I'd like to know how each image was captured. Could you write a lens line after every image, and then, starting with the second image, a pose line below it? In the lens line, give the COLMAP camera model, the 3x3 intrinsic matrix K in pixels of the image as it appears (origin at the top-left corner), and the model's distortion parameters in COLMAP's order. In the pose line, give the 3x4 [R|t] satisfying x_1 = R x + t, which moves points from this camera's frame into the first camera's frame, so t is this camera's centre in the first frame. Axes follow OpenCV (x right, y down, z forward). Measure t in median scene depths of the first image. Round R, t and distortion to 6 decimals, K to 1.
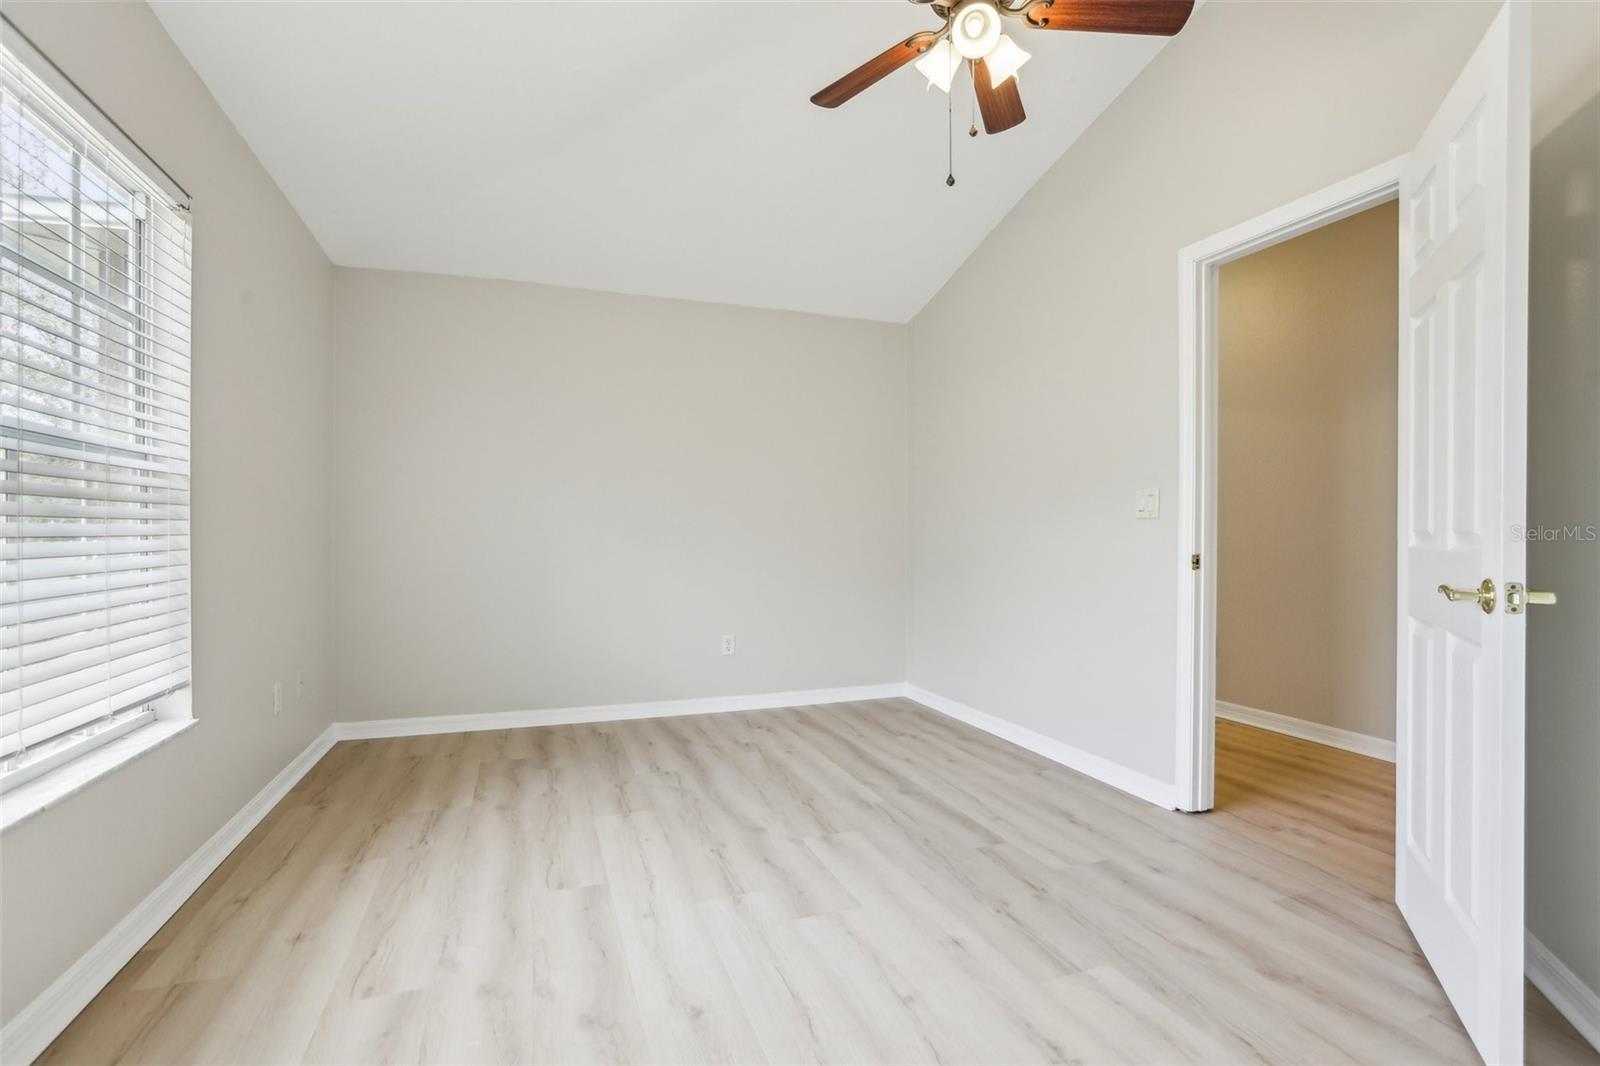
lens RADIAL K [[754.3, 0, 800.0], [0, 754.3, 533.0], [0, 0, 1]] dist [-0.059674, 0.025588]
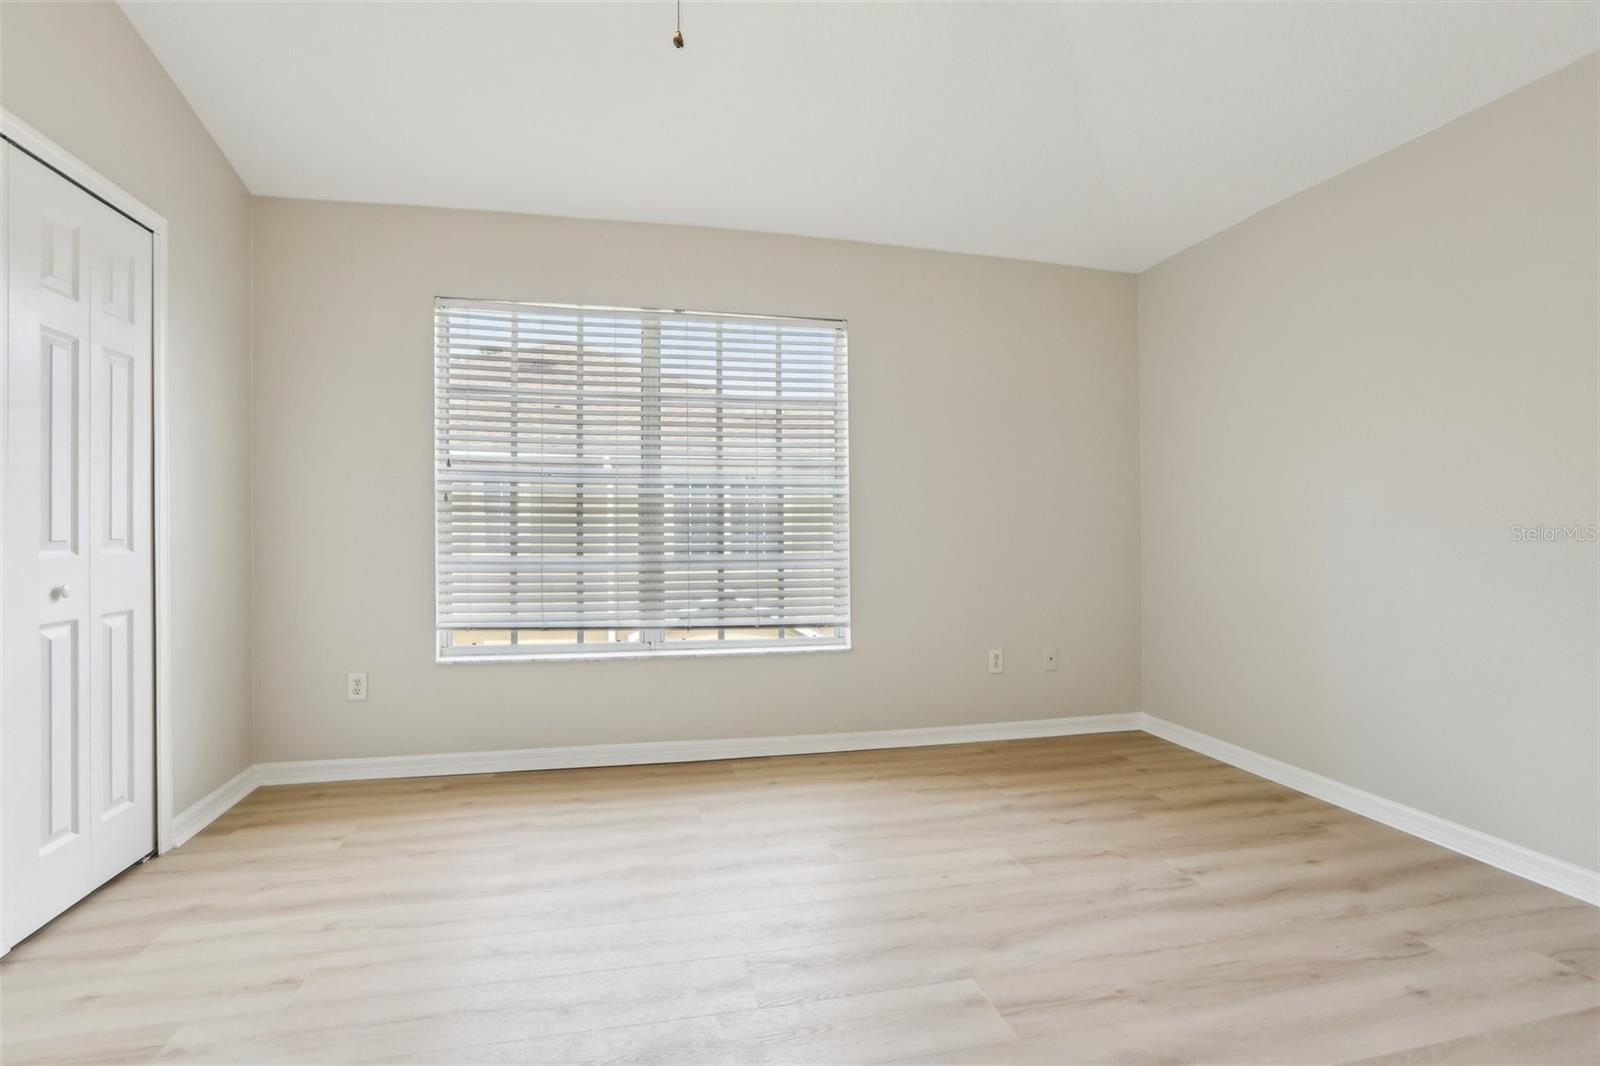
lens RADIAL K [[743.1, 0, 782.0], [0, 743.1, 541.6], [0, 0, 1]] dist [-0.054491, 0.022999]
pose [[-0.132745, 0.016207, -0.991018, 0.671505], [0.000738, 0.999868, 0.016253, -0.005575], [0.991150, 0.001426, -0.132739, 0.898825]]
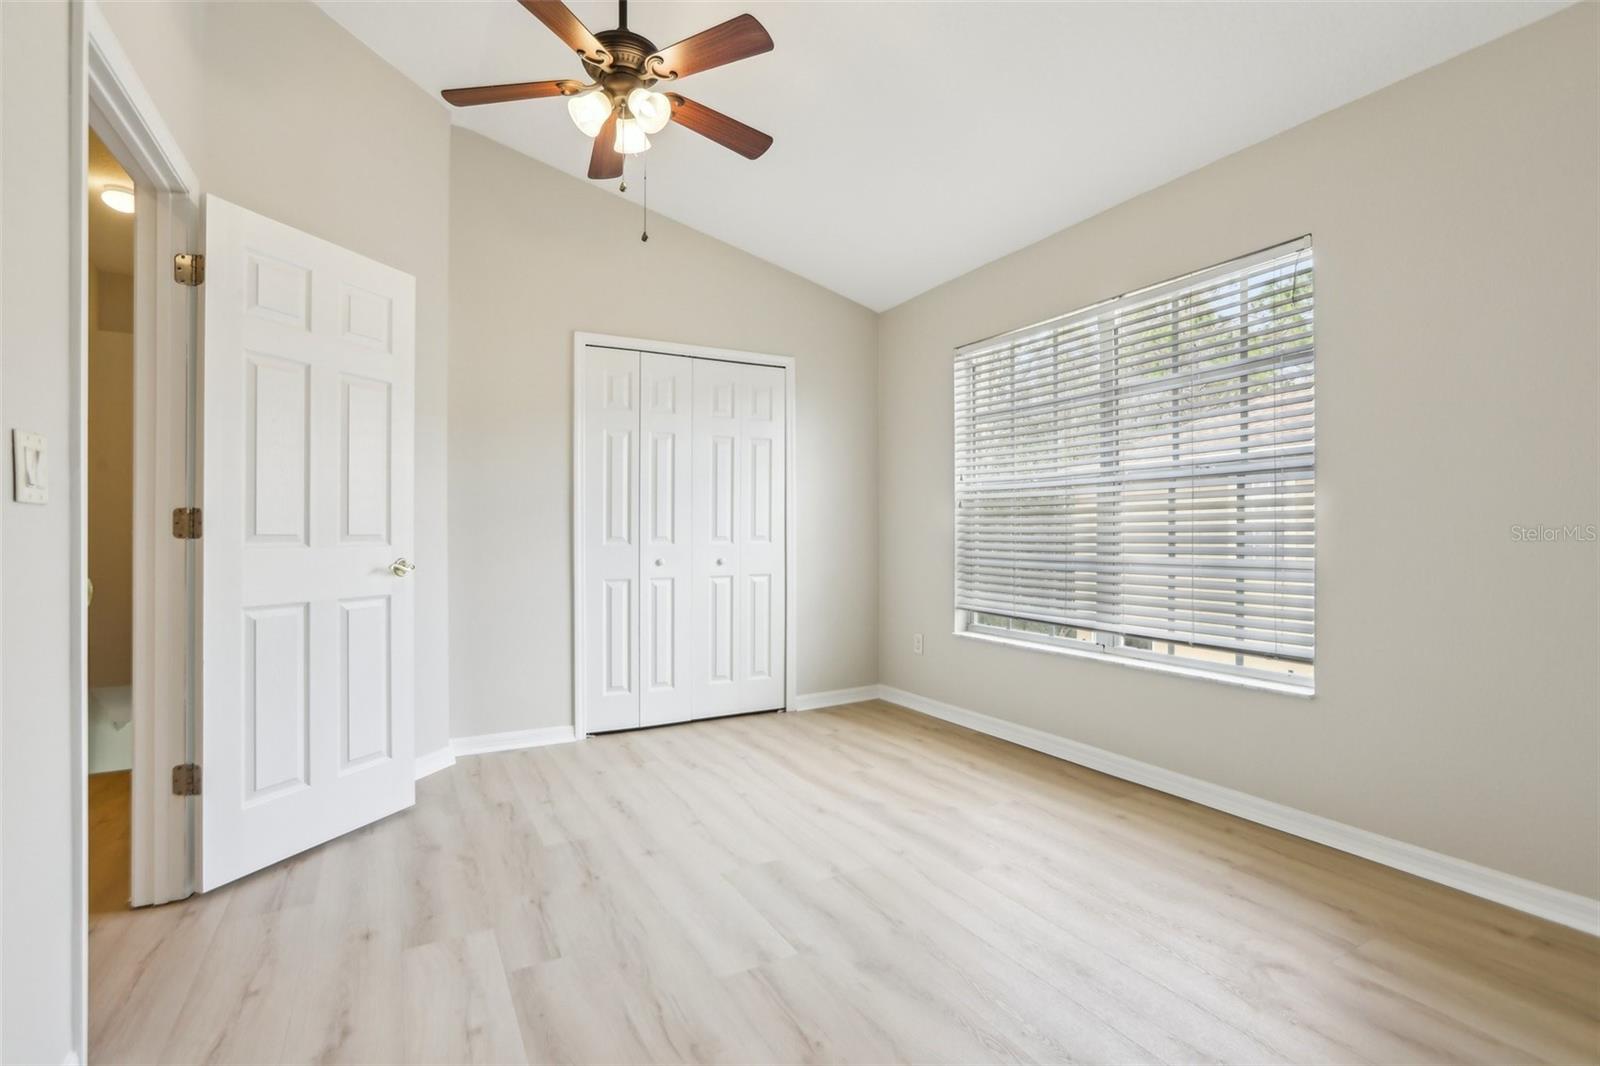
lens RADIAL K [[743.2, 0, 809.7], [0, 743.2, 539.3], [0, 0, 1]] dist [-0.057426, 0.024921]
pose [[-0.986056, 0.005804, -0.166312, 0.105193], [0.004668, 0.999963, 0.007223, 0.000078], [0.166348, 0.006346, -0.986047, 1.670331]]
